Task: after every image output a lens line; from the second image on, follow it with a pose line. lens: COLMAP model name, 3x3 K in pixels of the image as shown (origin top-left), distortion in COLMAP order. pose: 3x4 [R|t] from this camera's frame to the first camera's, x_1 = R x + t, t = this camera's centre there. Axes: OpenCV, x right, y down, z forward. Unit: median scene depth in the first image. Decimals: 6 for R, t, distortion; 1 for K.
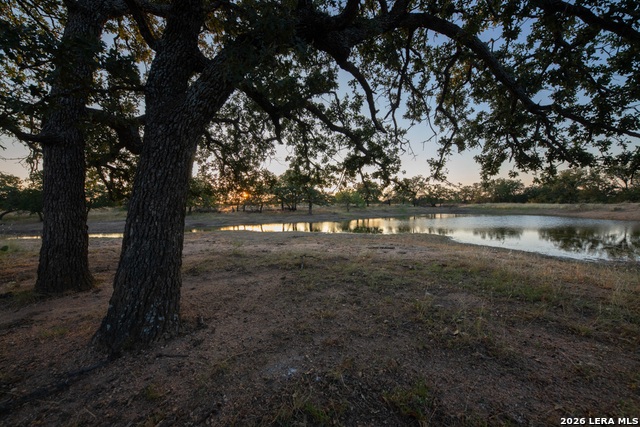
lens RADIAL K [[219.3, 0, 319.9], [0, 219.3, 214.5], [0, 0, 1]] dist [-0.008897, -0.000302]
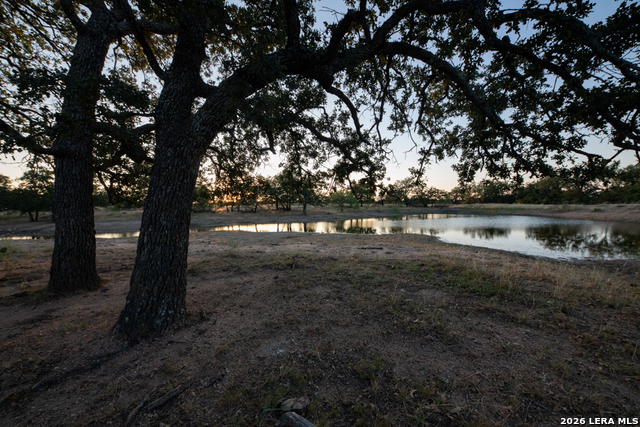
lens RADIAL K [[219.3, 0, 320.0], [0, 219.3, 213.9], [0, 0, 1]] dist [-0.008897, -0.000302]
pose [[0.999733, 0.000491, 0.023107, 0.029566], [-0.000496, 1.000000, 0.000236, -0.030240], [-0.023107, -0.000248, 0.999733, -0.108051]]
